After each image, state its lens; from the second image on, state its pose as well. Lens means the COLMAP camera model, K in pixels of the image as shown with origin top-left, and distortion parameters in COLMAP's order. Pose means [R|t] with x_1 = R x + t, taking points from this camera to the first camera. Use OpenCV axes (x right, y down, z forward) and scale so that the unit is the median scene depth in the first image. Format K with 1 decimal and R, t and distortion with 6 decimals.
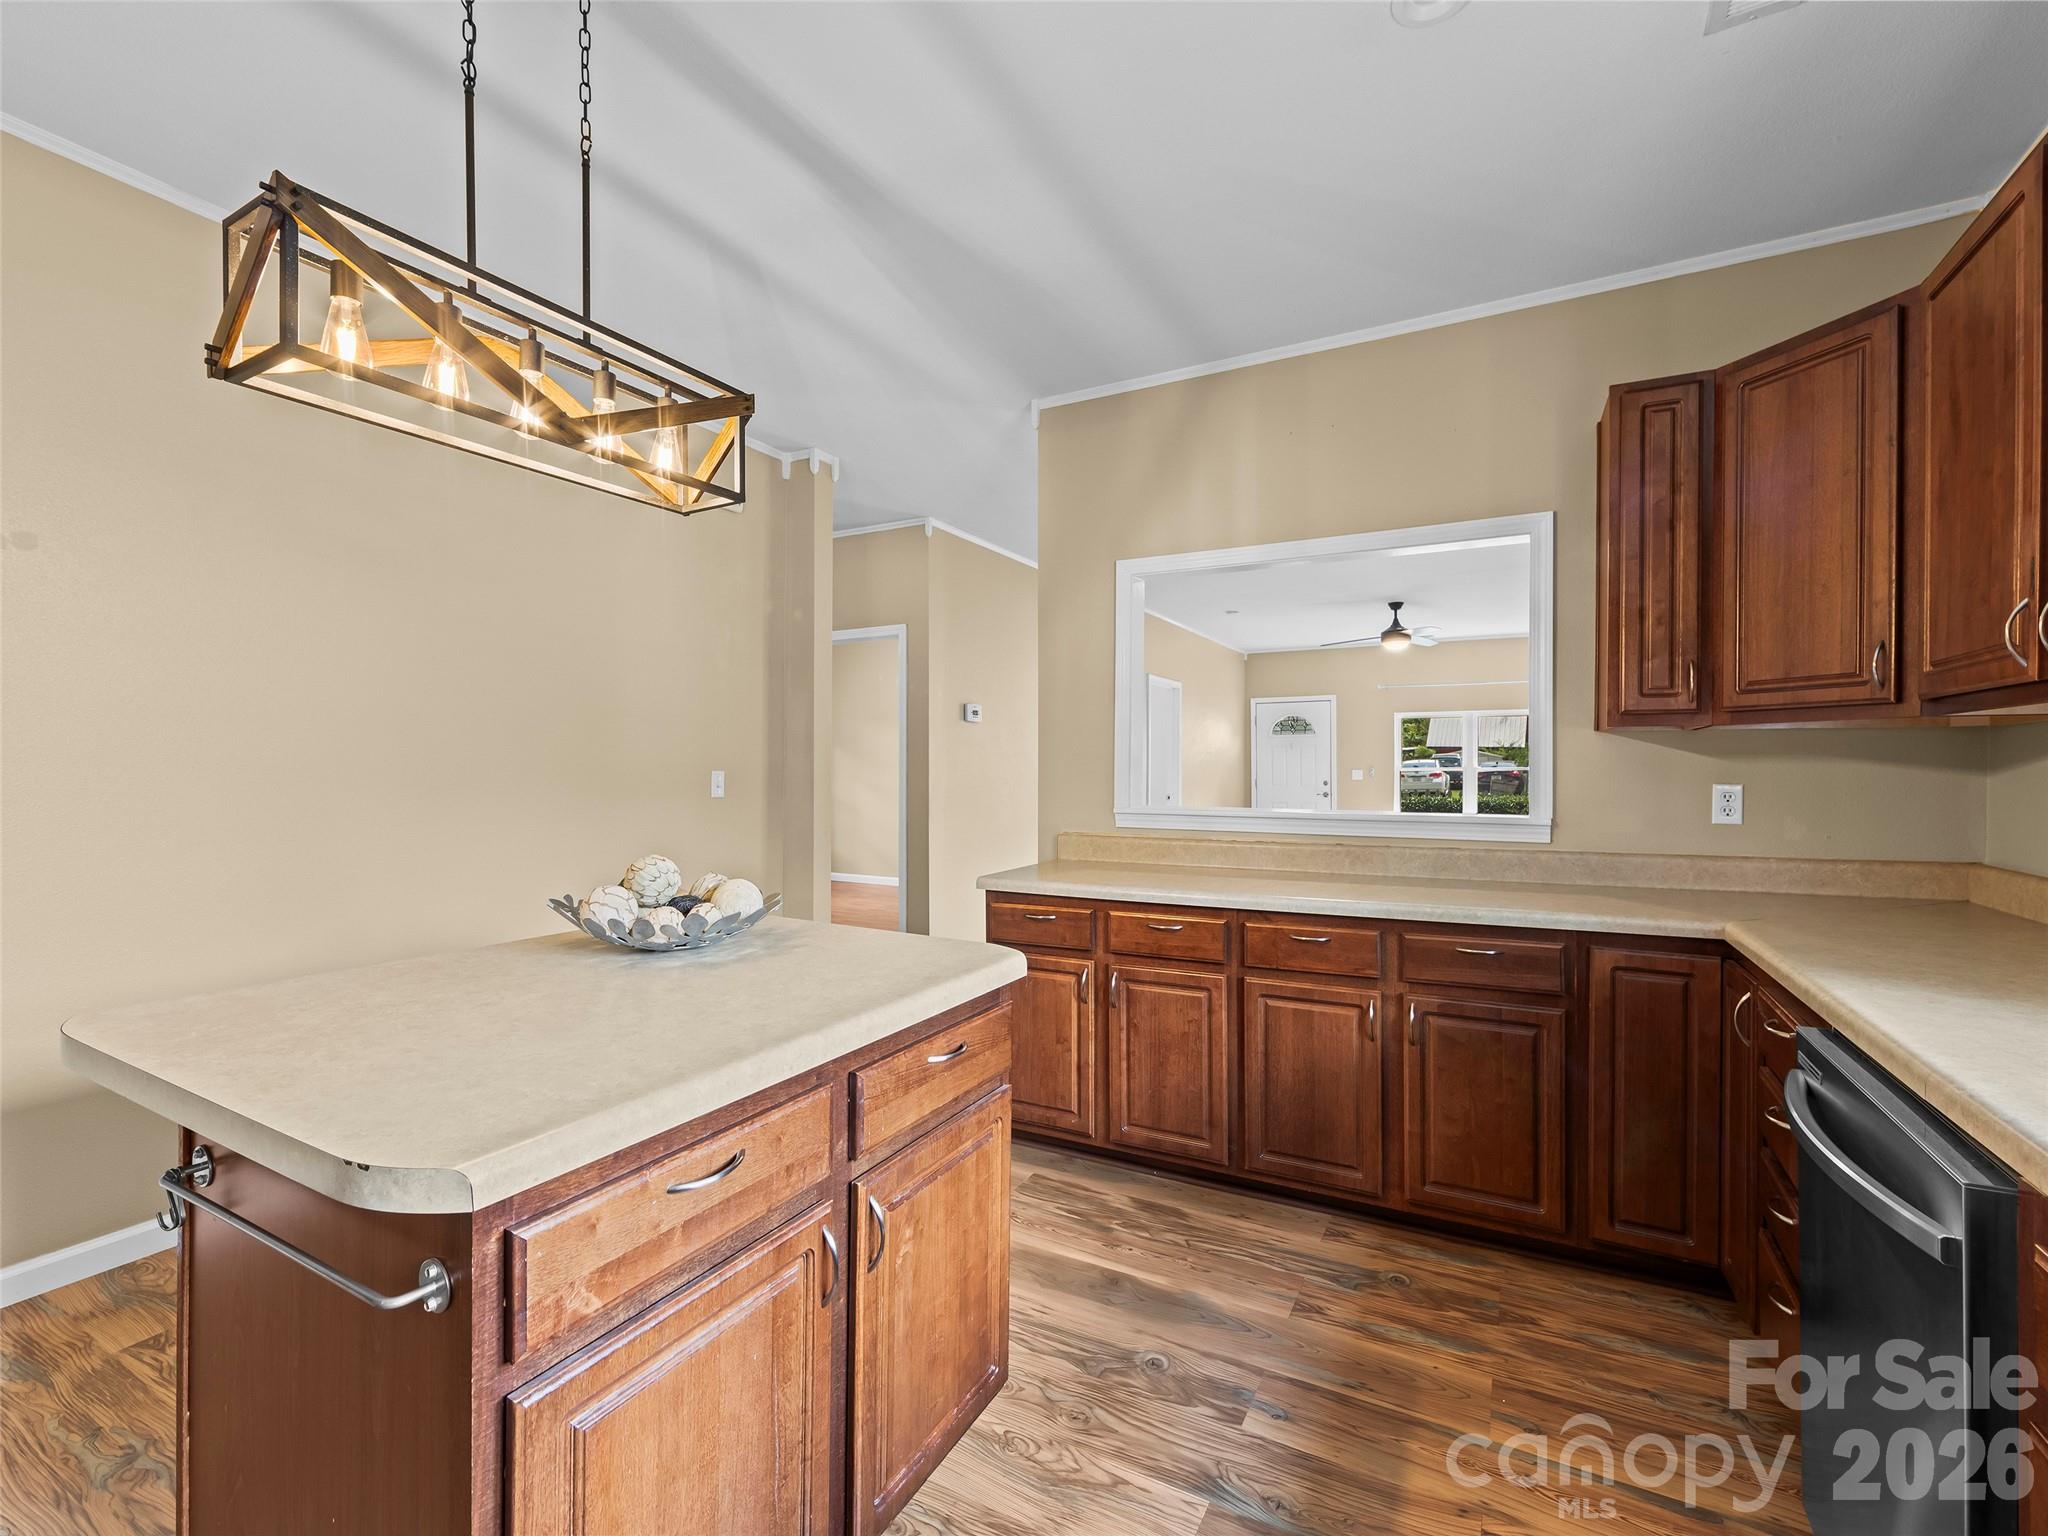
lens RADIAL K [[906.1, 0, 1014.5], [0, 906.1, 768.1], [0, 0, 1]] dist [-0.004464, -0.000787]
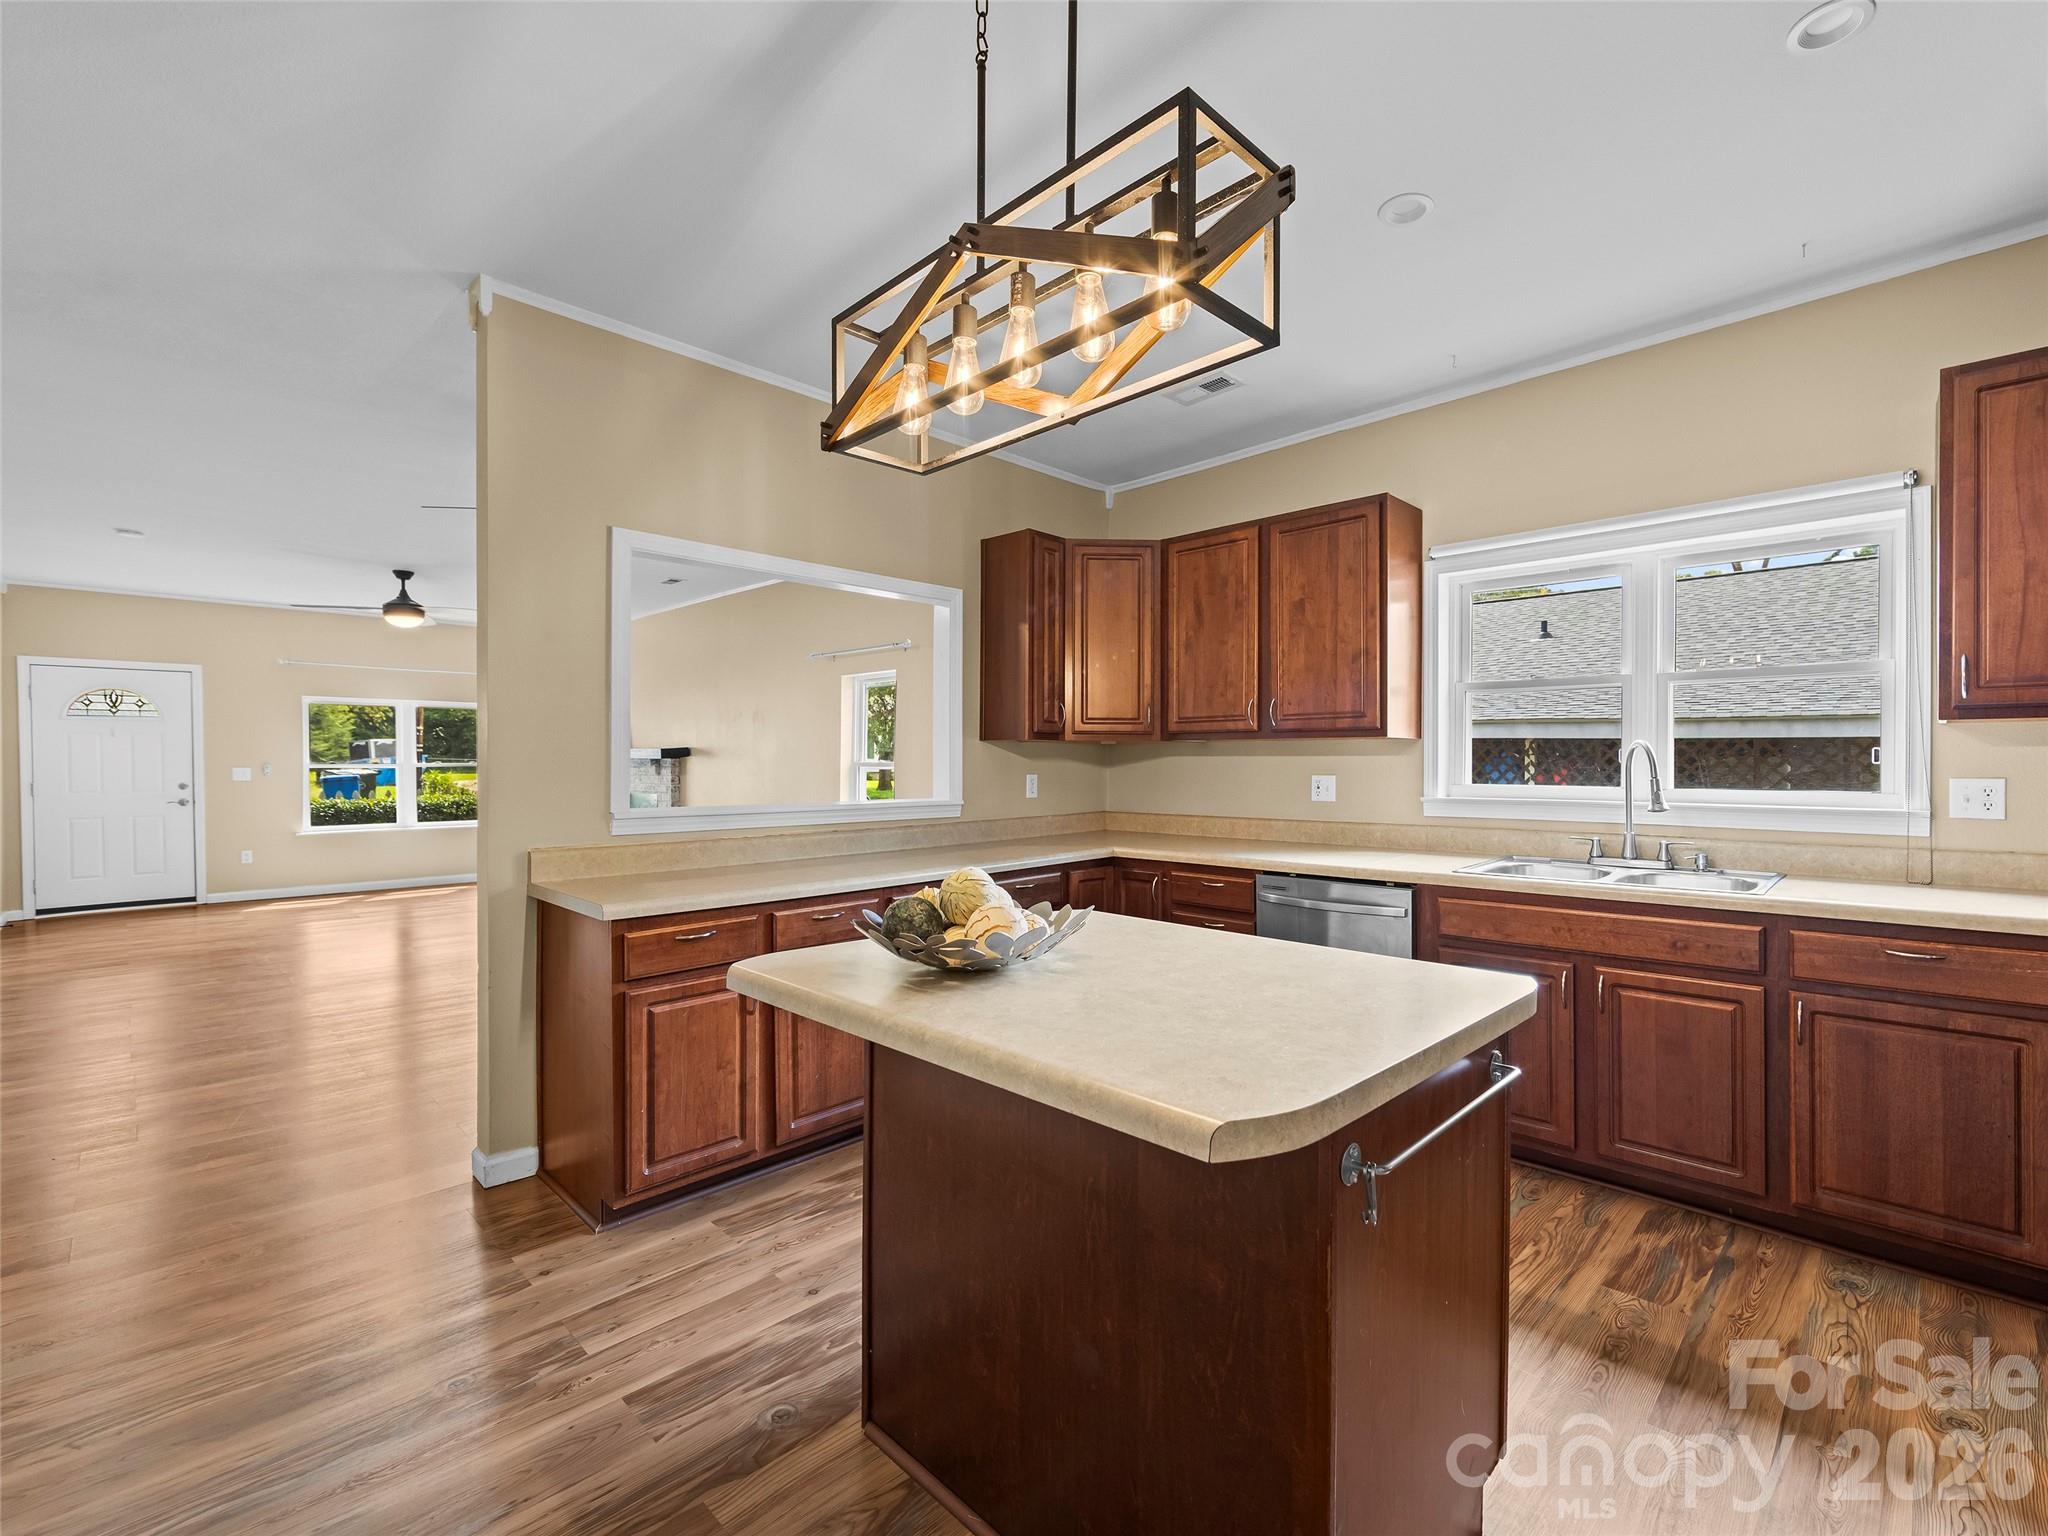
lens RADIAL K [[906.1, 0, 1135.3], [0, 906.1, 764.9], [0, 0, 1]] dist [-0.004464, -0.000787]
pose [[0.218434, -0.006341, 0.975831, -0.797589], [0.003270, 0.999978, 0.005766, -0.008114], [-0.975846, 0.001932, 0.218450, 0.416767]]
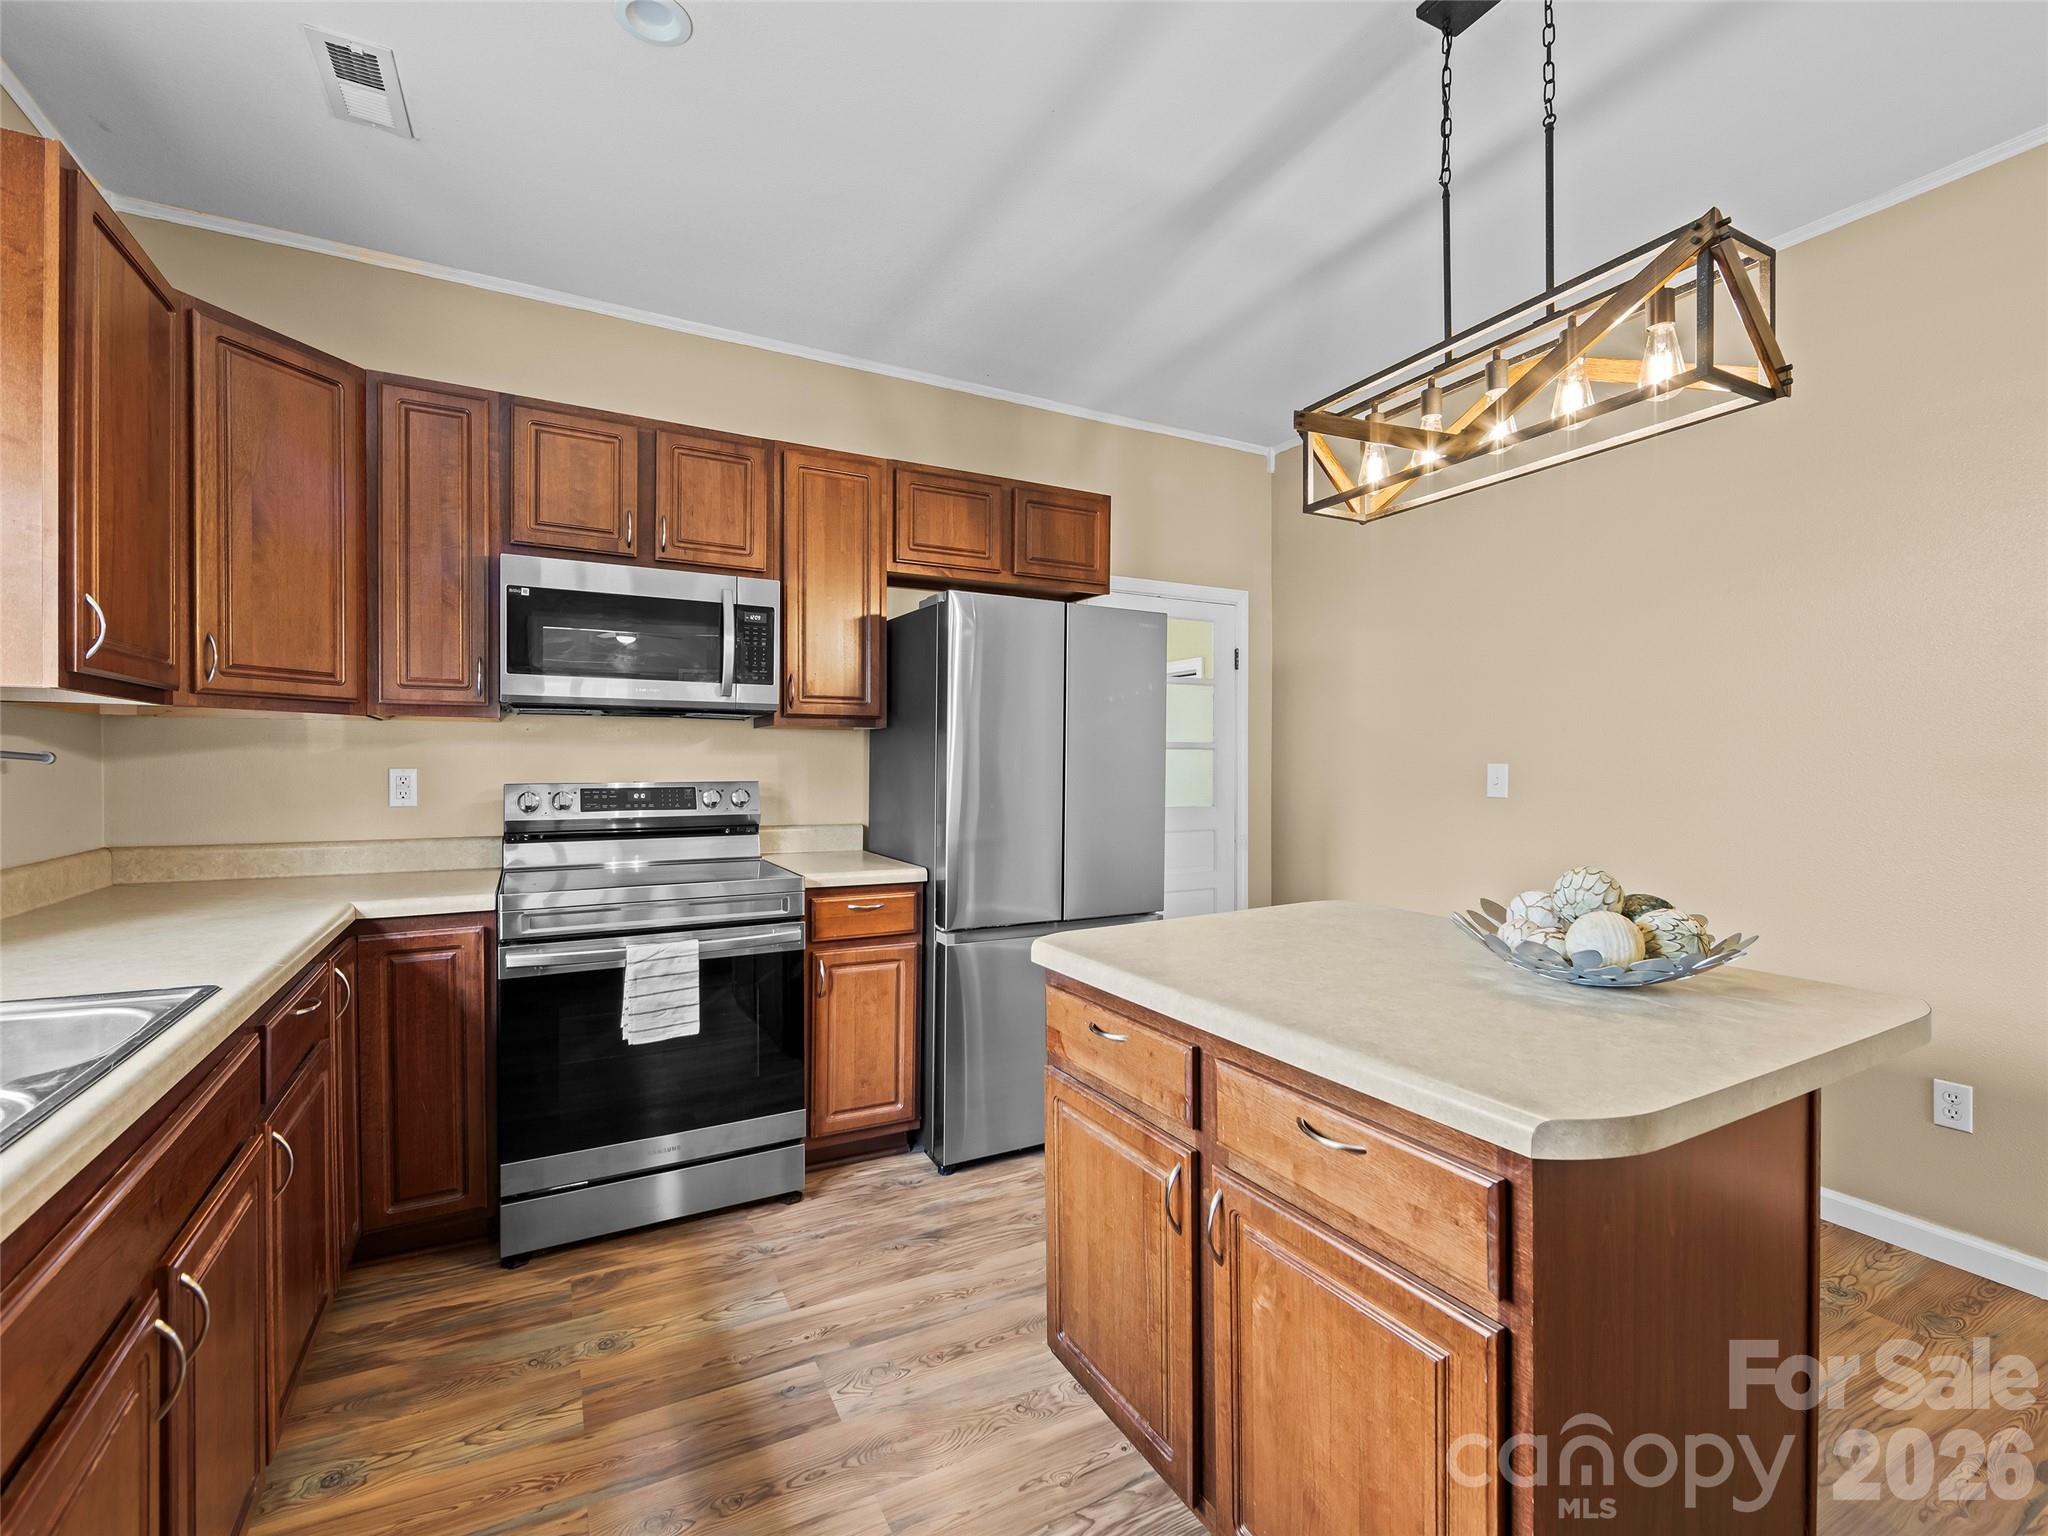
lens RADIAL K [[906.1, 0, 1012.3], [0, 906.1, 770.5], [0, 0, 1]] dist [-0.004464, -0.000787]
pose [[-0.544928, -0.000834, -0.838482, 0.388260], [-0.006870, 0.999970, 0.003470, 0.003733], [0.838454, 0.007651, -0.544918, 0.649405]]
